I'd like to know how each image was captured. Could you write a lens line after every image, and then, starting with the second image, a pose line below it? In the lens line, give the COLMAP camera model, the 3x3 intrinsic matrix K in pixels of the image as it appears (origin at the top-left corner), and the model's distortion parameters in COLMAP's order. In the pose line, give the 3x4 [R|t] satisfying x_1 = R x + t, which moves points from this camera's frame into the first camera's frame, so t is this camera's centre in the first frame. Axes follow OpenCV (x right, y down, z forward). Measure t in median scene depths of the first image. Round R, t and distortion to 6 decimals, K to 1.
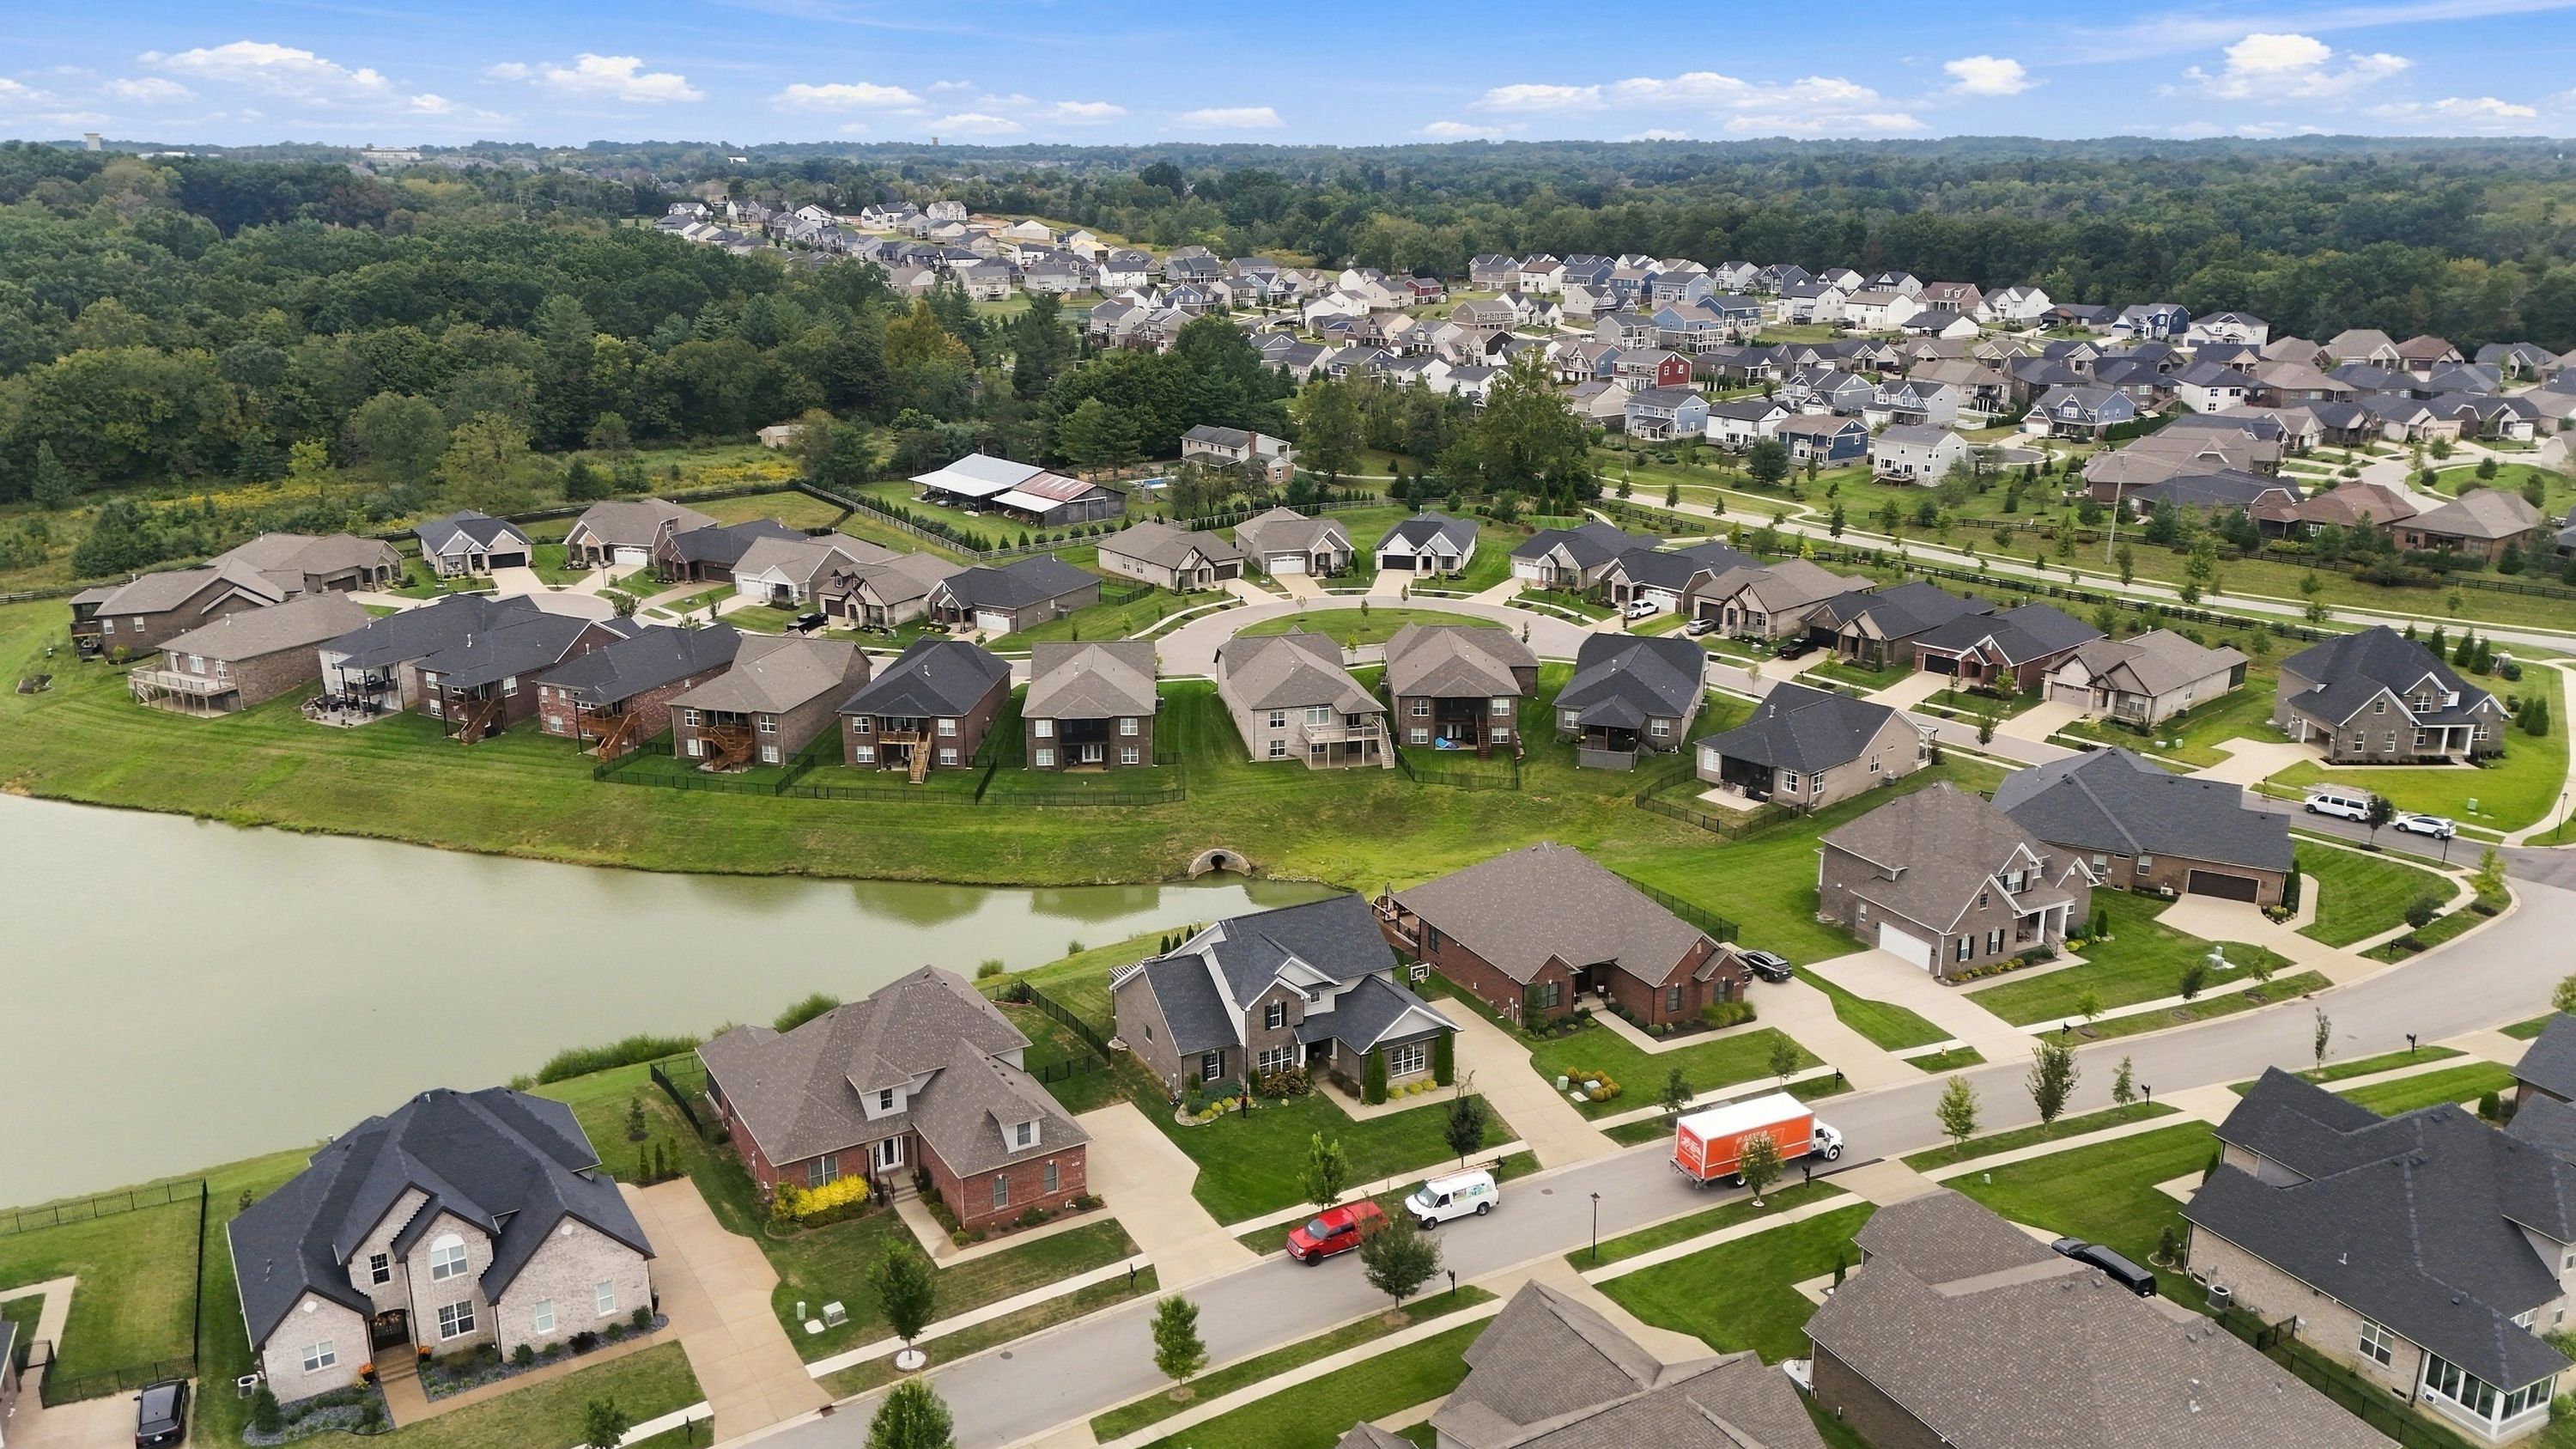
lens RADIAL K [[1901.9, 0, 1288.0], [0, 1901.9, 724.5], [0, 0, 1]] dist [0.117240, -0.144259]
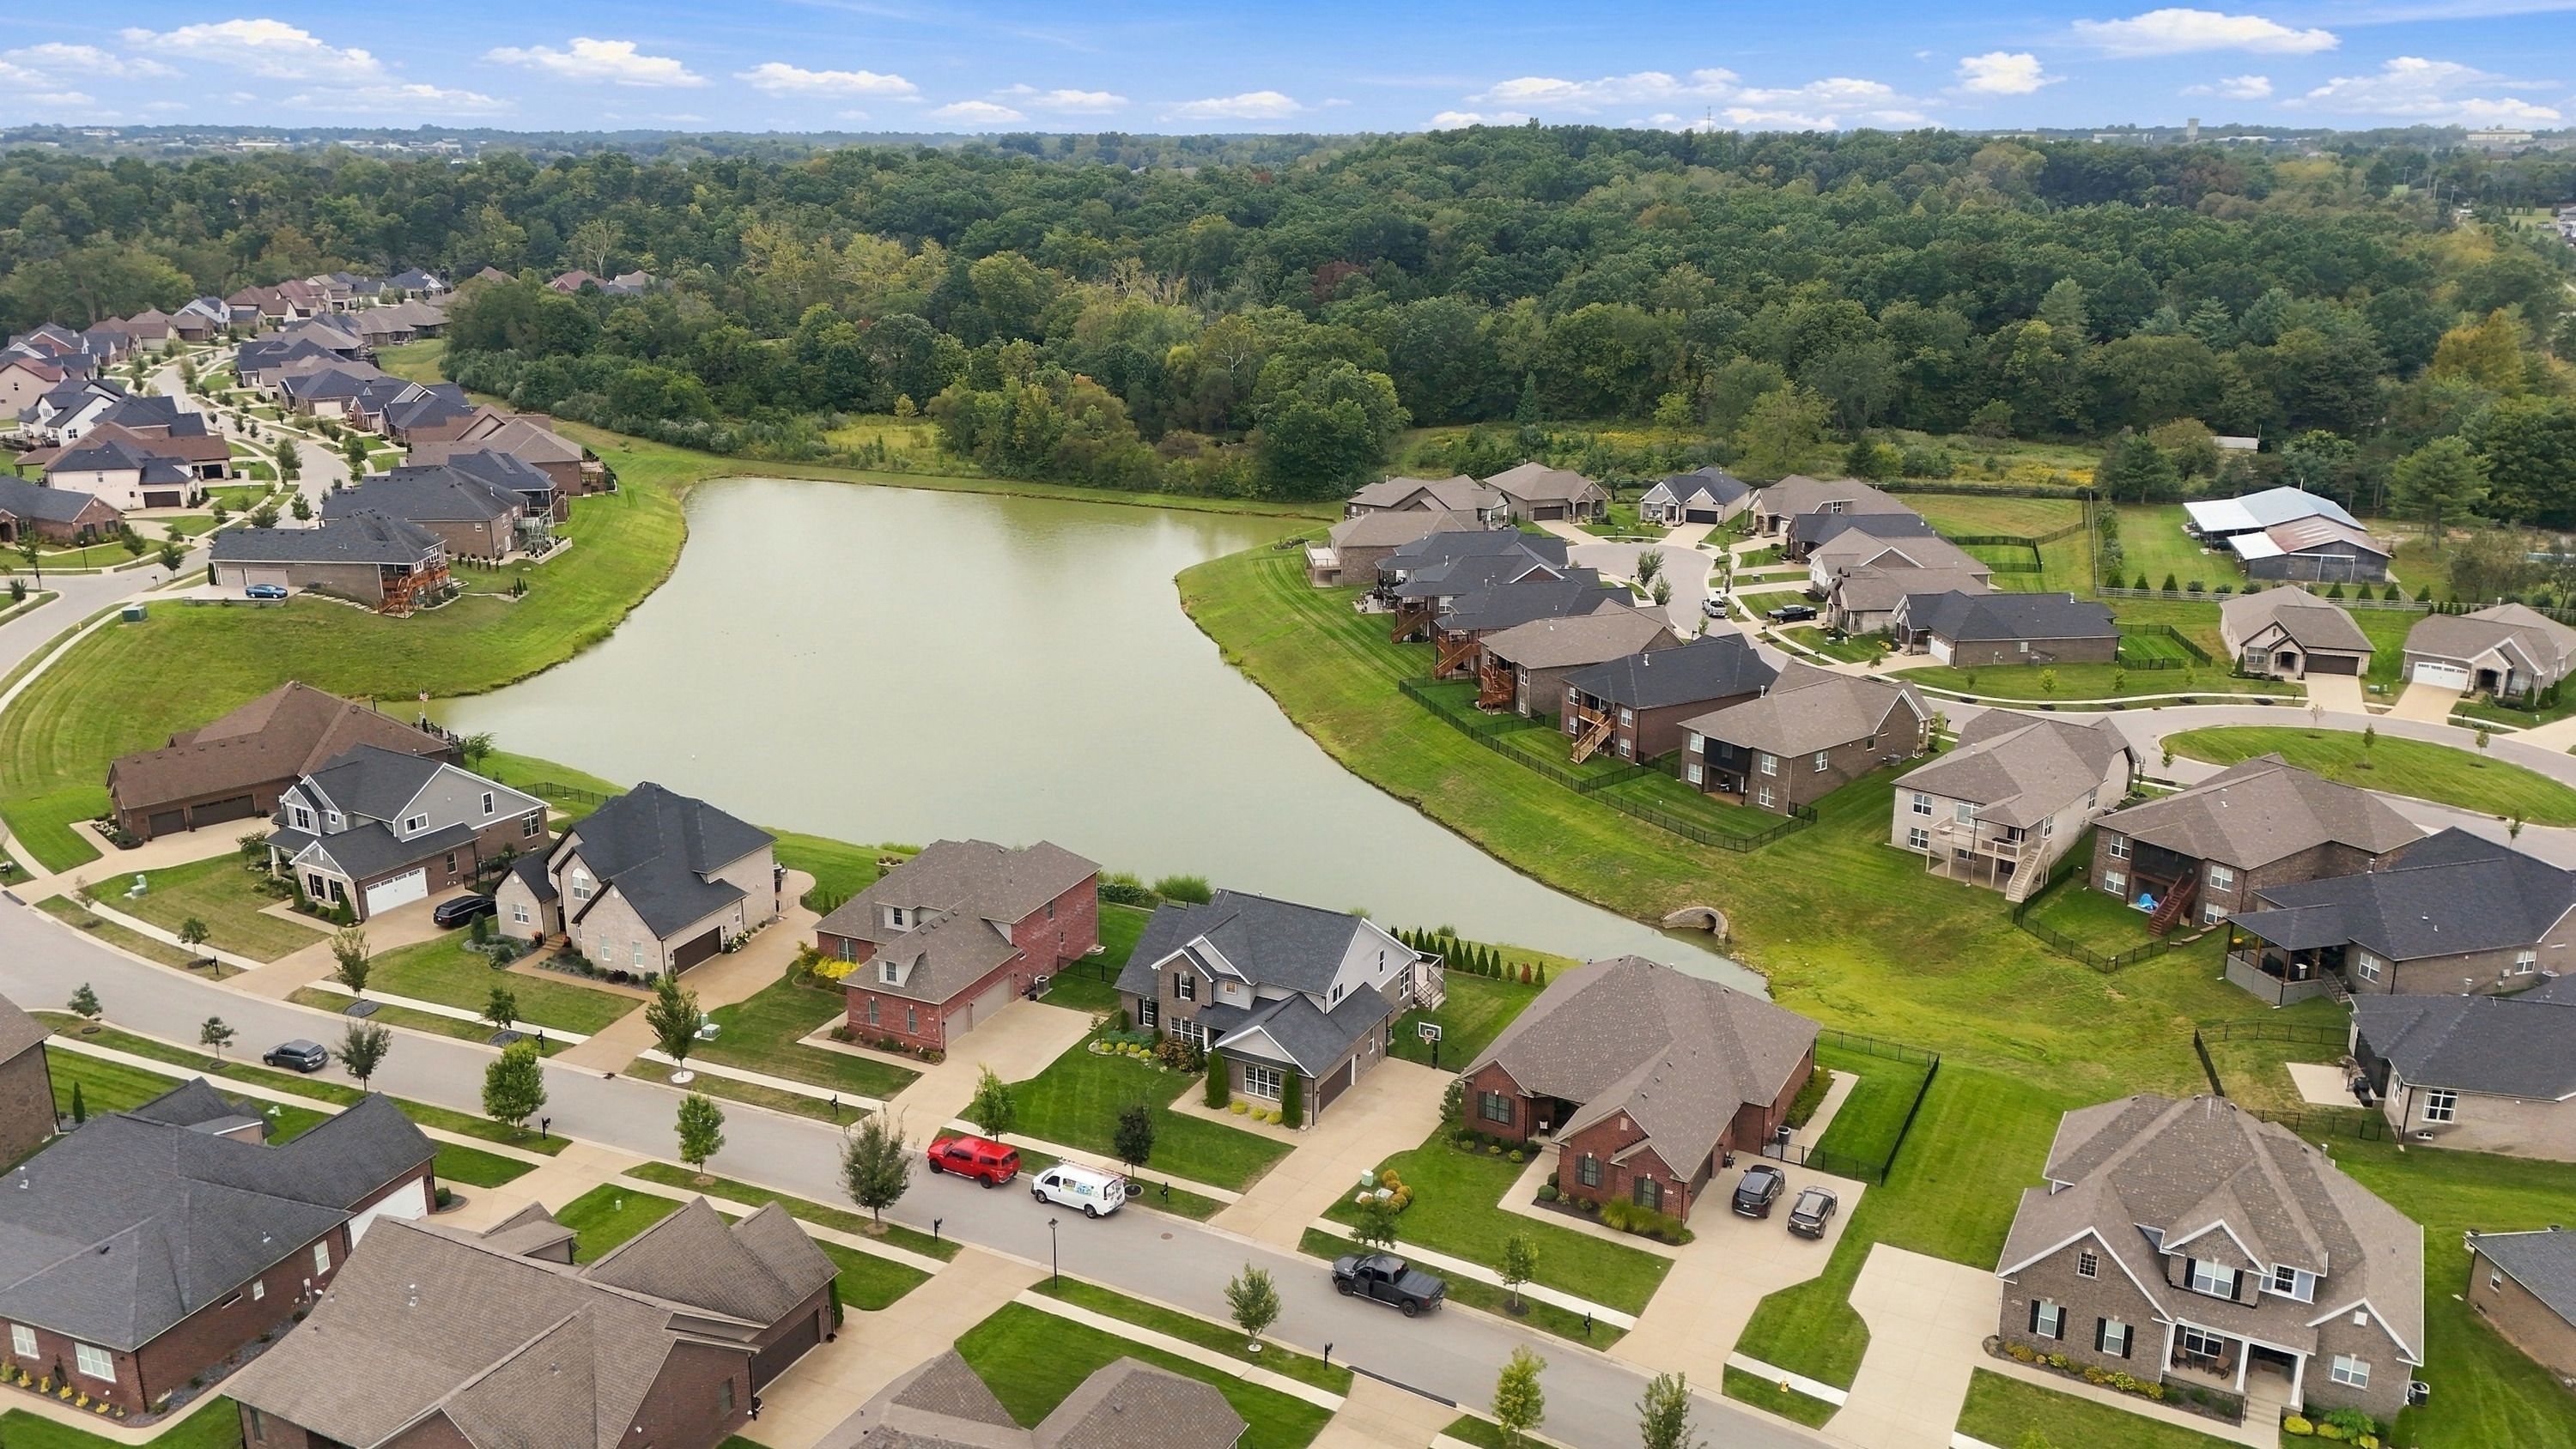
lens RADIAL K [[1918.1, 0, 1292.1], [0, 1918.1, 731.1], [0, 0, 1]] dist [0.084421, -0.080071]
pose [[0.565285, 0.244645, -0.787783, 0.531426], [-0.237093, 0.962898, 0.128898, -0.082594], [0.790089, 0.113914, 0.602315, 0.277099]]
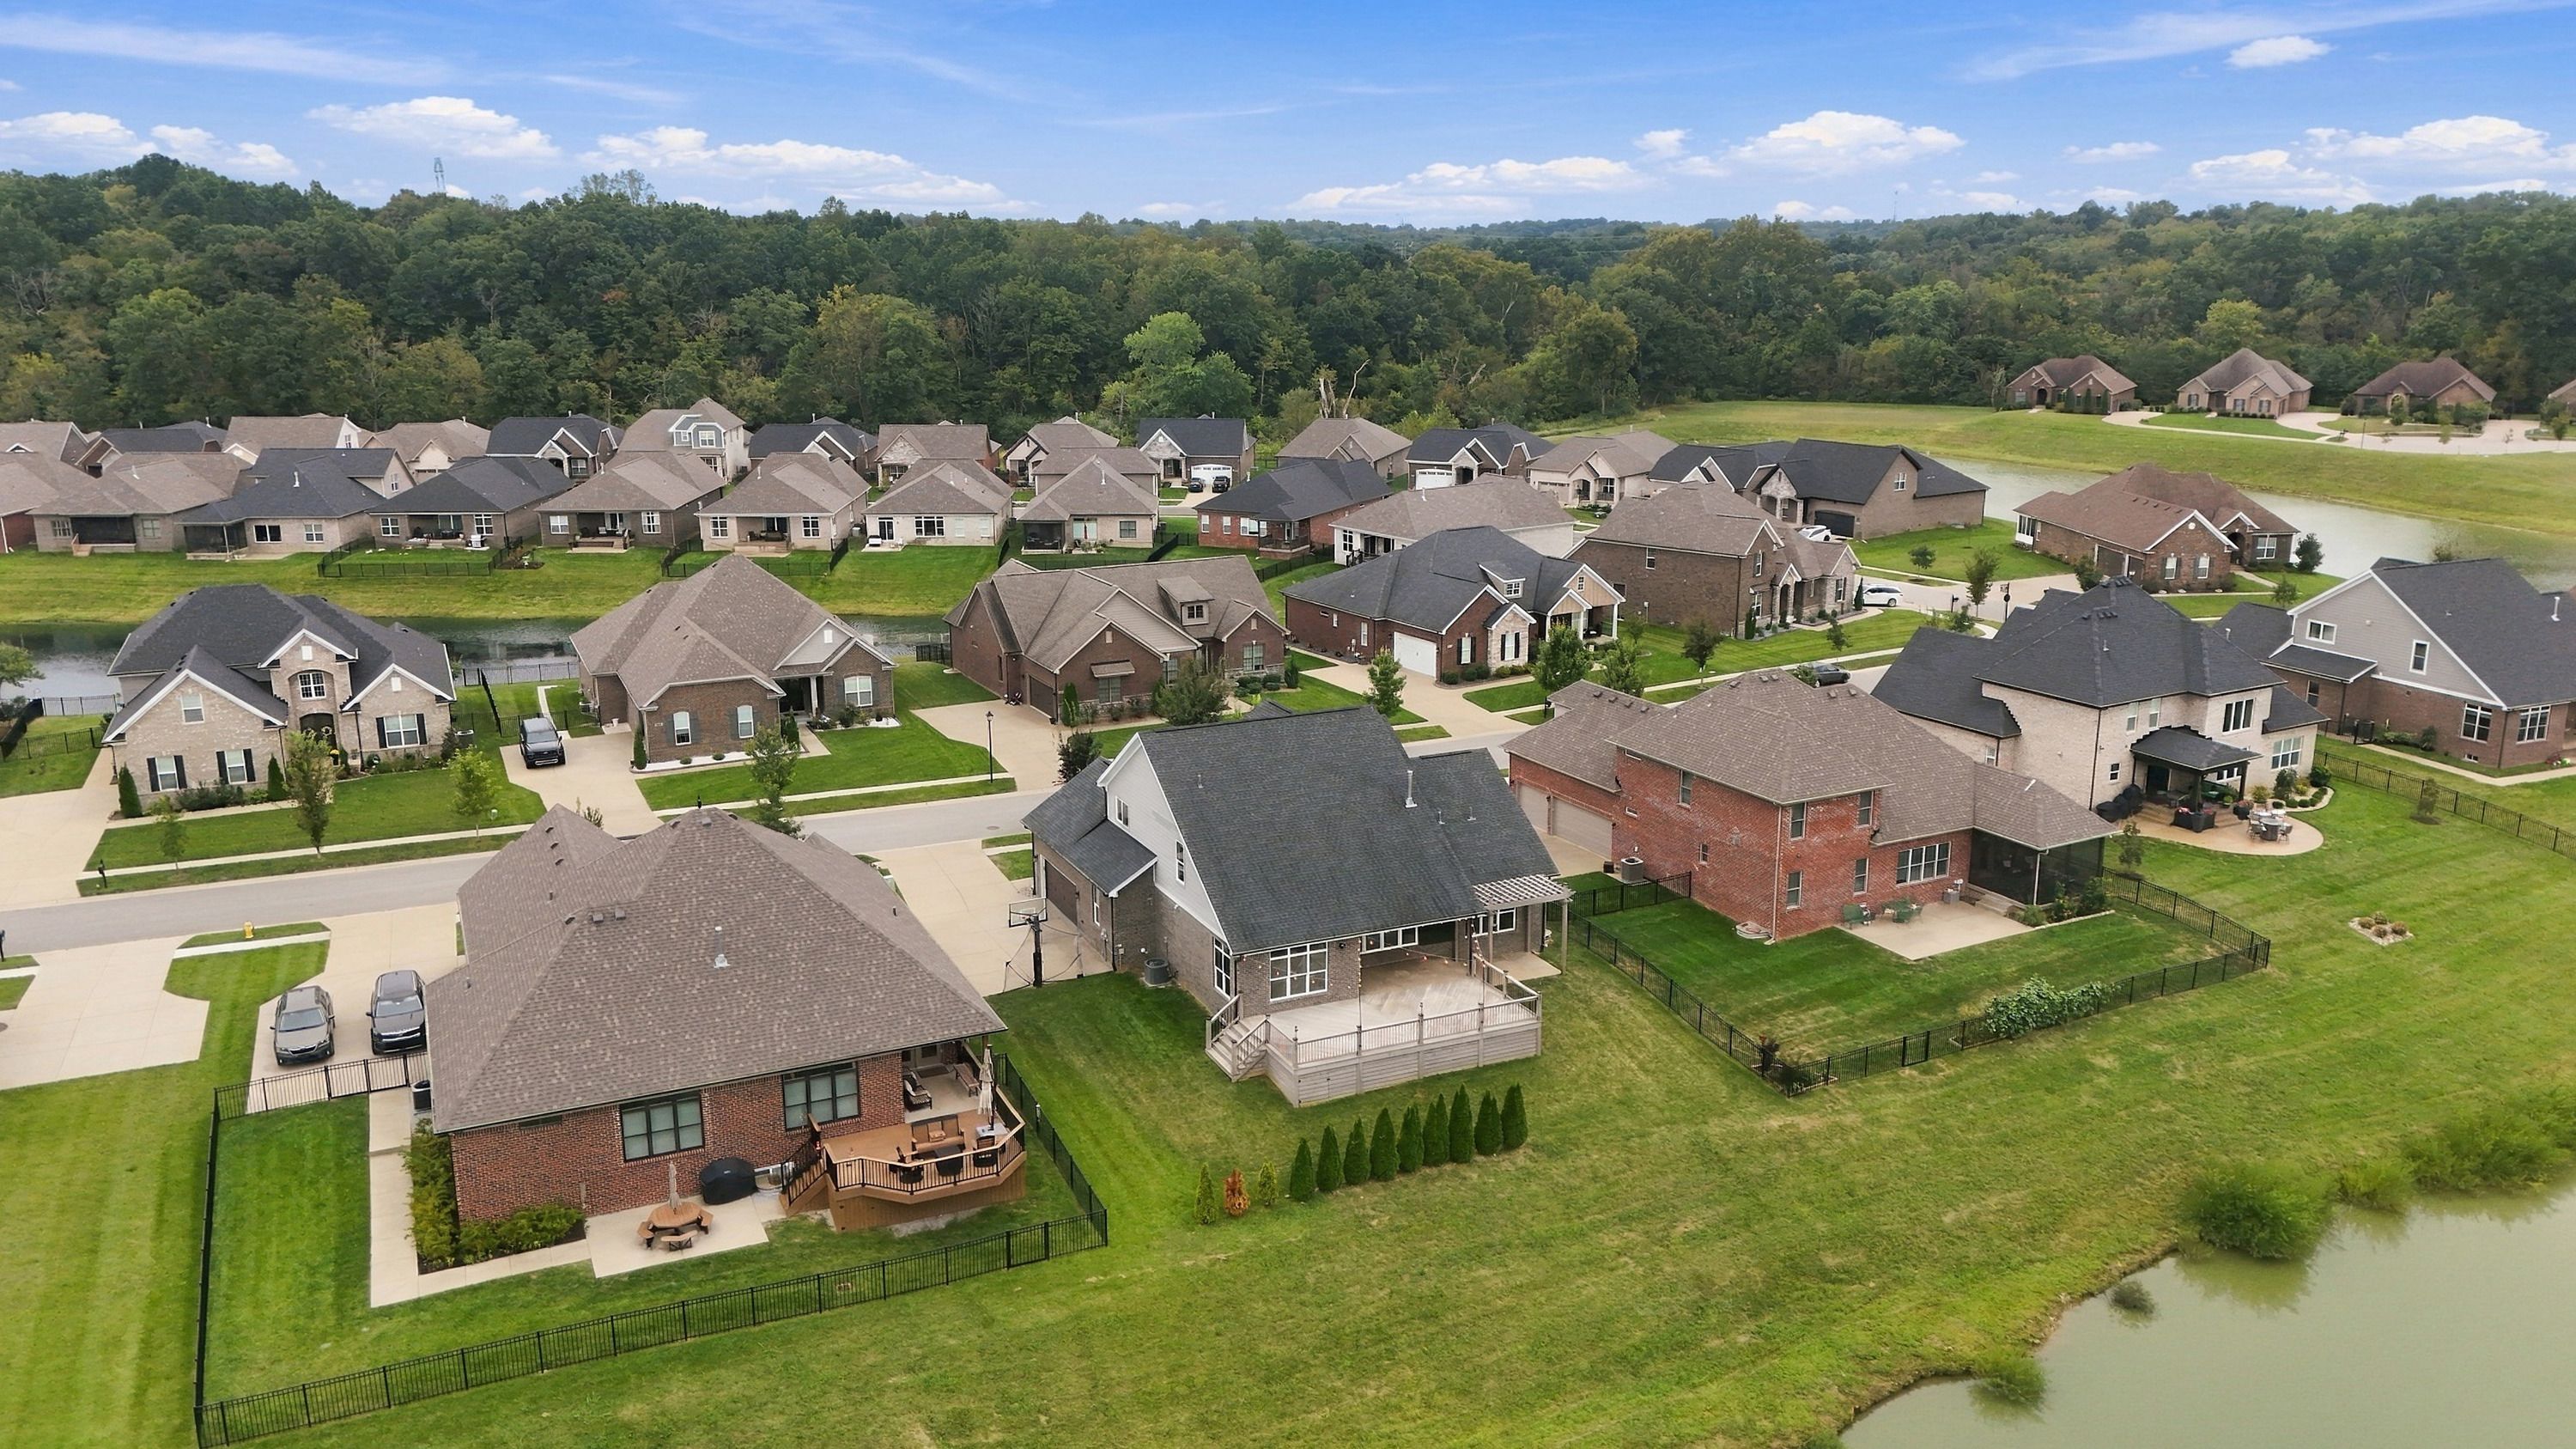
lens RADIAL K [[1918.7, 0, 1292.1], [0, 1918.7, 731.1], [0, 0, 1]] dist [0.084421, -0.080071]
pose [[-0.998867, -0.007734, 0.046964, -0.027850], [0.016470, 0.869590, 0.493500, -0.141058], [-0.044656, 0.493714, -0.868477, 1.080714]]
